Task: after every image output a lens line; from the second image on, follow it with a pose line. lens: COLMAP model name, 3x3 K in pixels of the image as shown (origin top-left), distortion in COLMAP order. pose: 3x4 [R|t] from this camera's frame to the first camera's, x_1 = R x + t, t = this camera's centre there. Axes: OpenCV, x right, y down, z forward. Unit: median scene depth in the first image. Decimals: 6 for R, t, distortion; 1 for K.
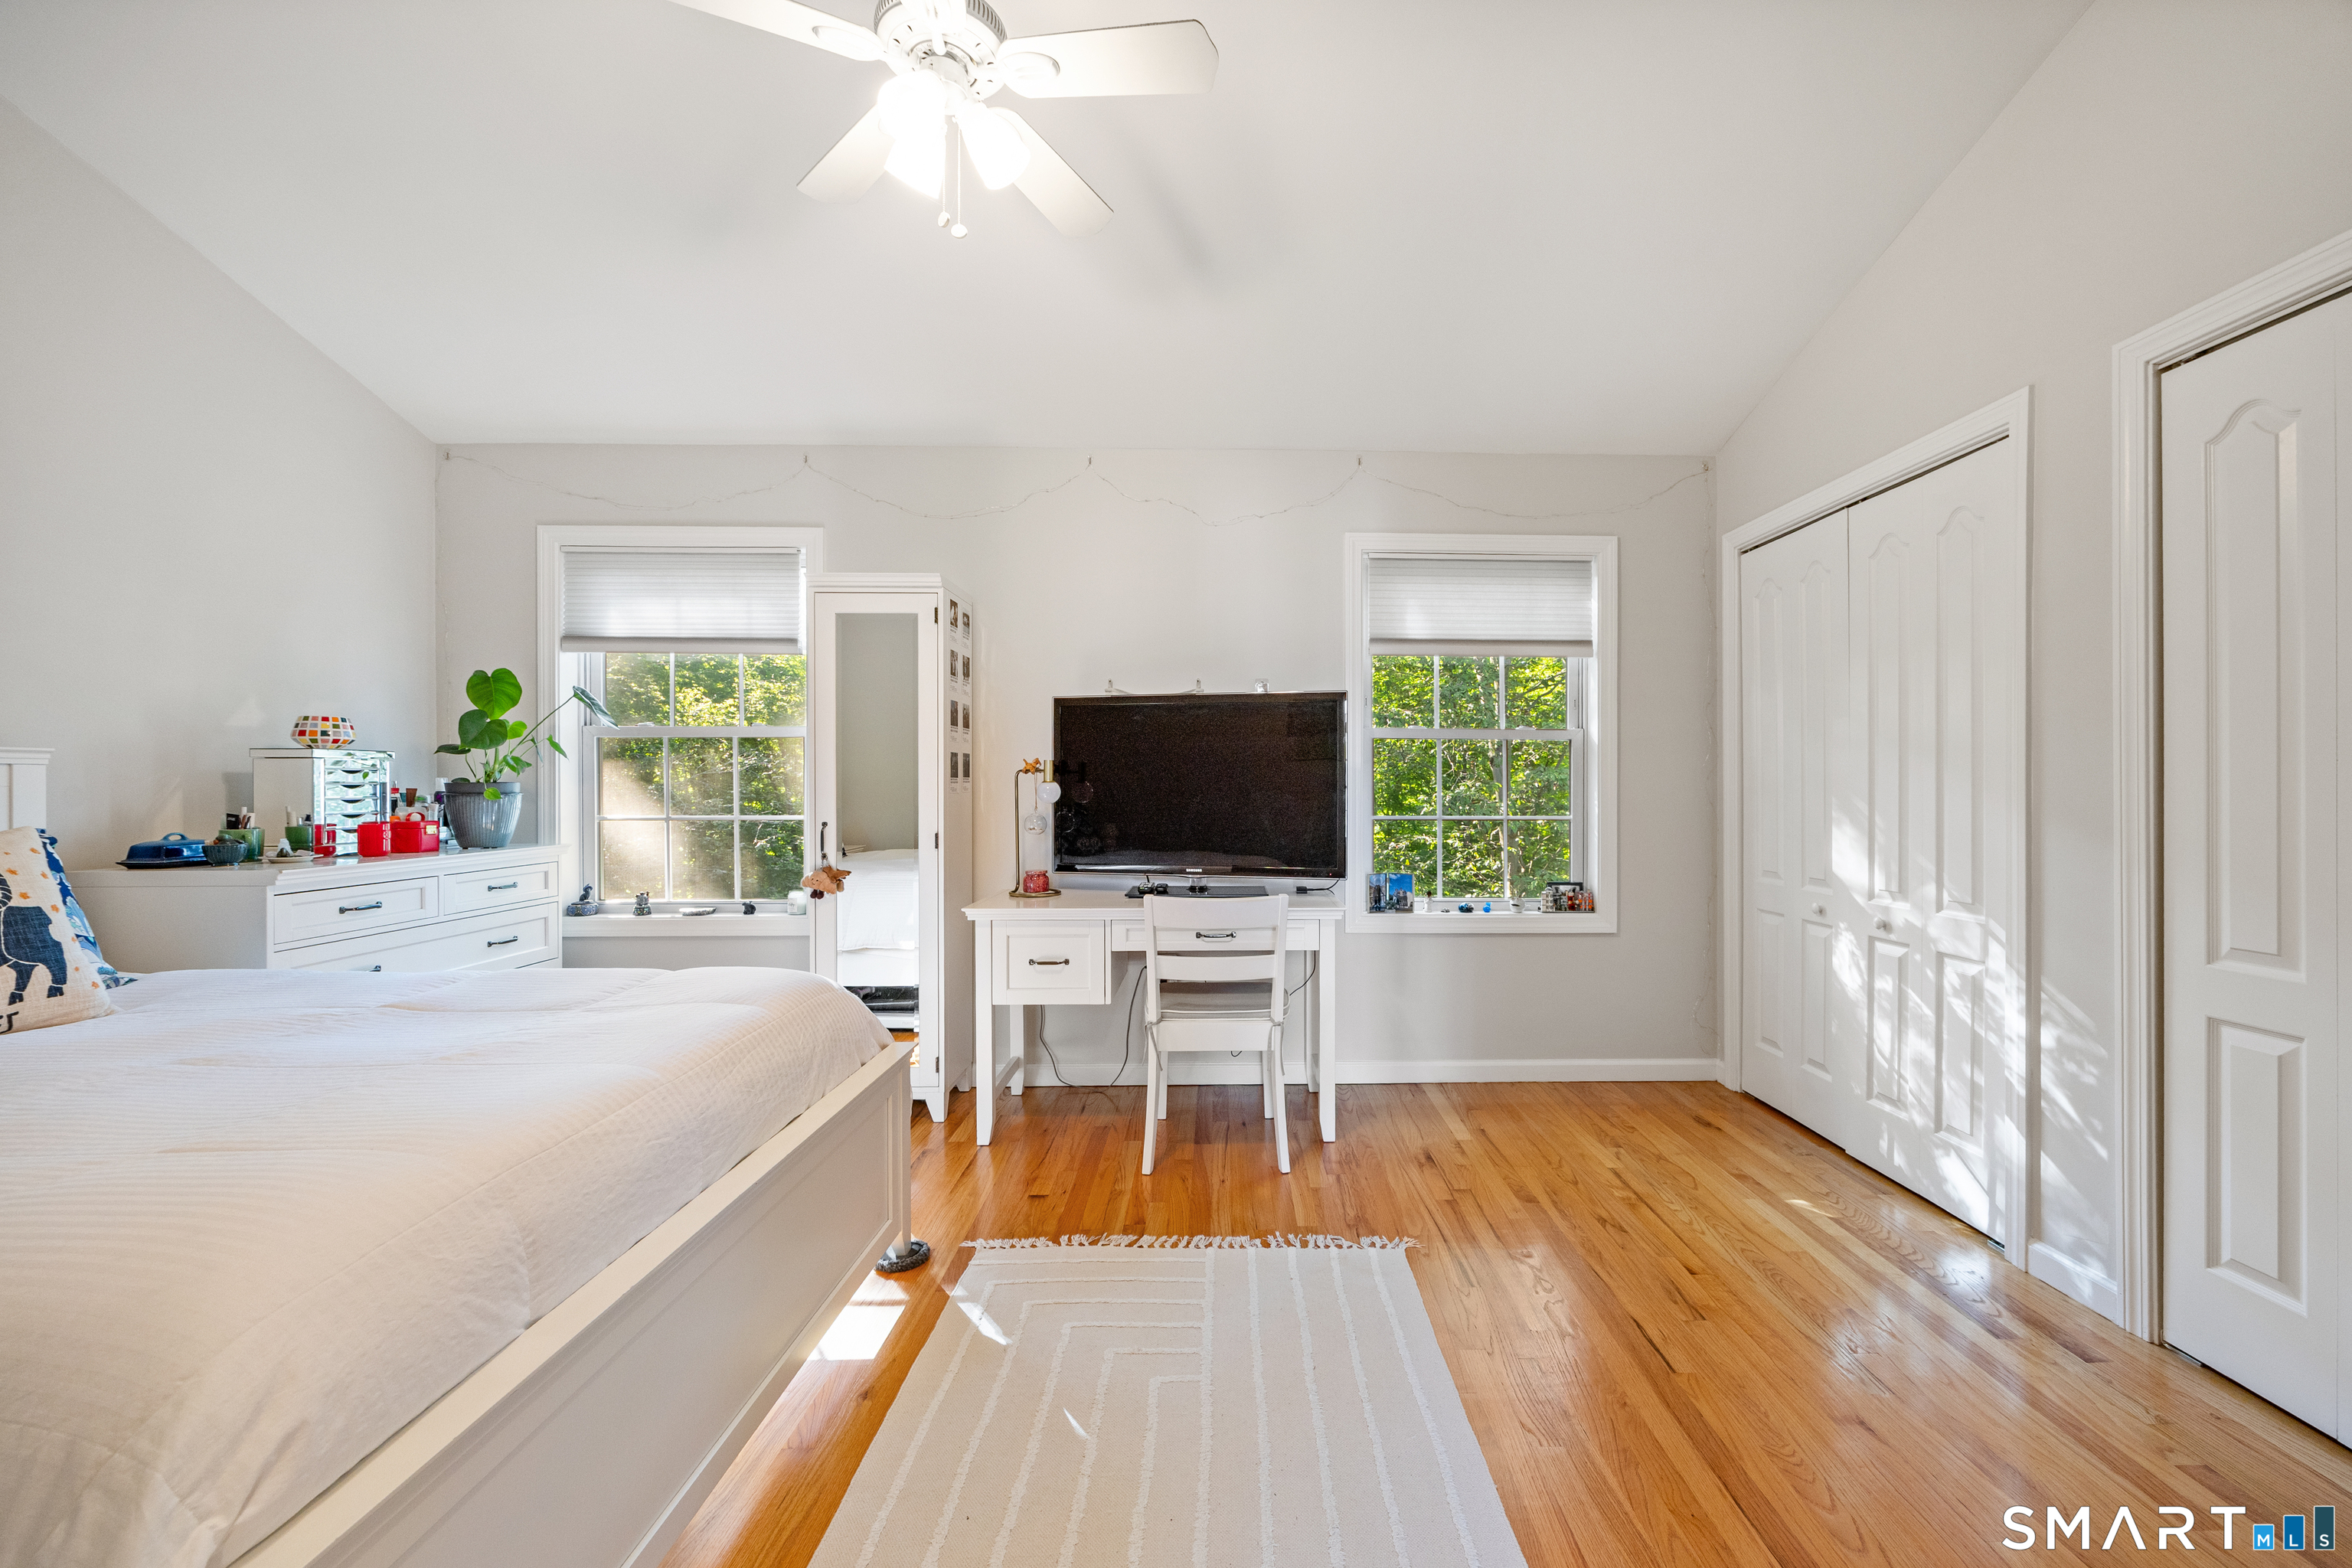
lens RADIAL K [[962.3, 0, 1187.9], [0, 962.3, 780.5], [0, 0, 1]] dist [0.003815, -0.000617]
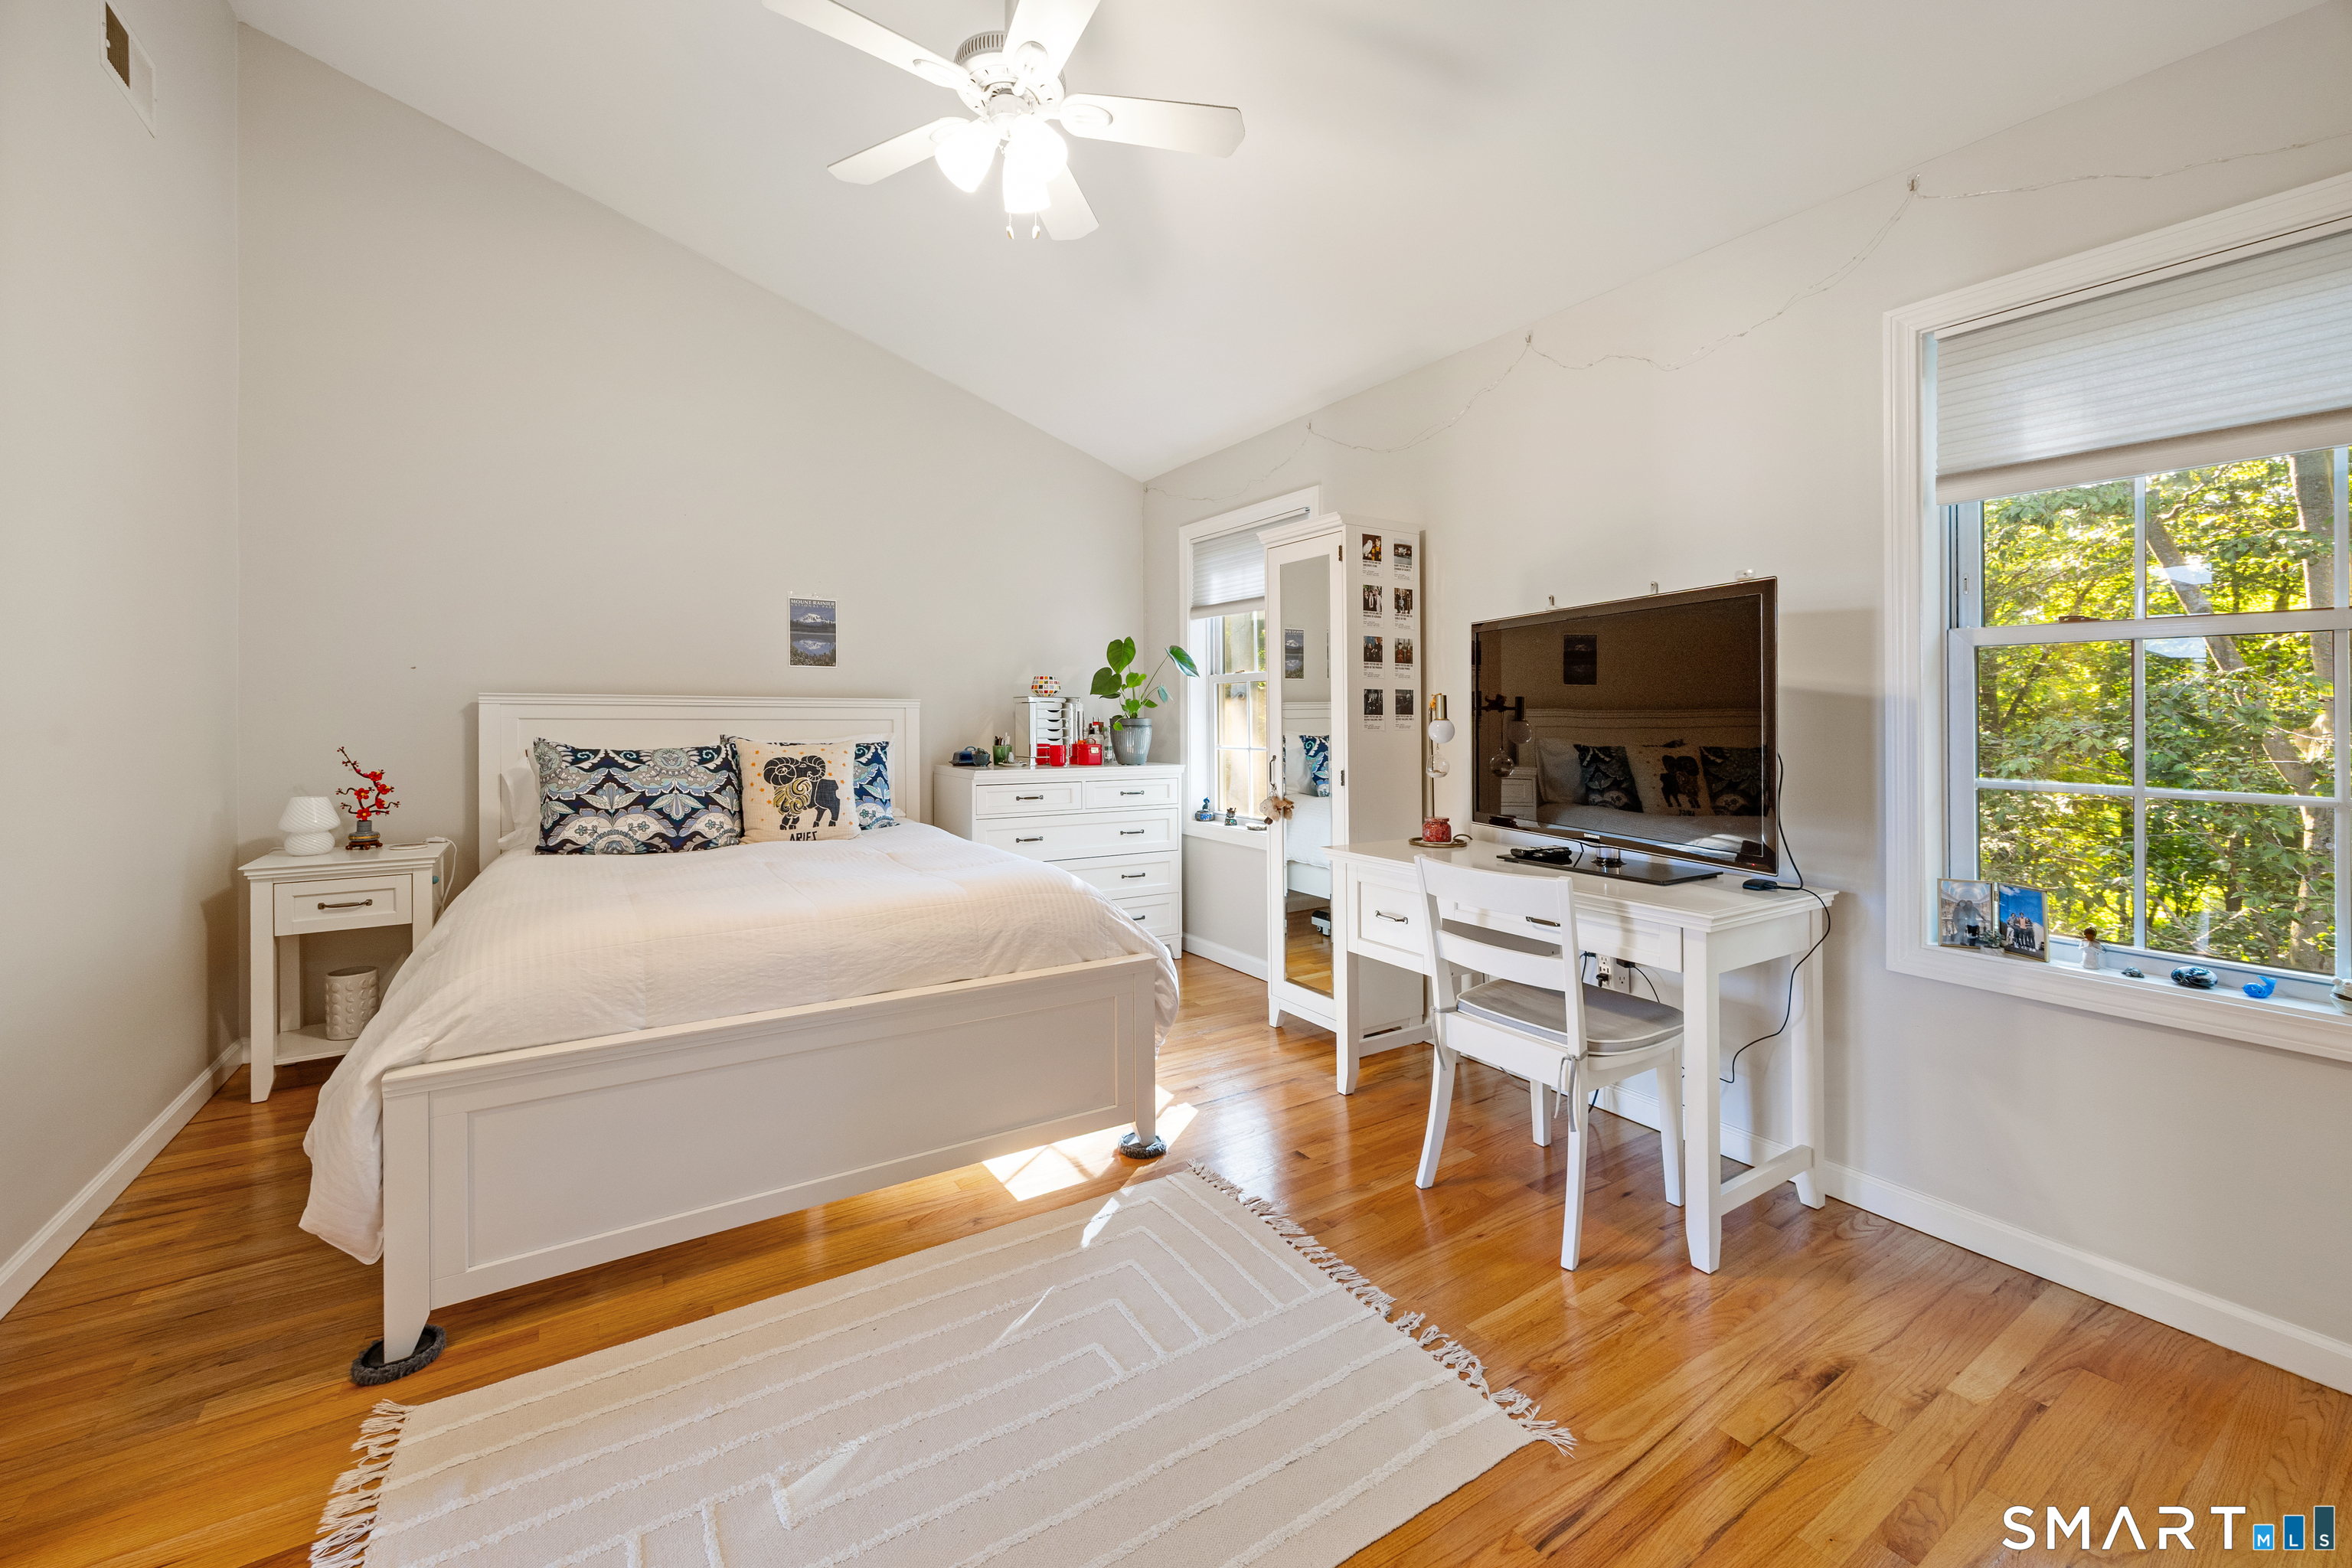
lens RADIAL K [[962.3, 0, 1257.3], [0, 962.3, 713.7], [0, 0, 1]] dist [0.003815, -0.000617]
pose [[0.531038, -0.000975, -0.847347, 0.531856], [-0.002231, 0.999994, -0.002549, -0.001381], [0.847345, 0.003244, 0.531033, 0.386001]]
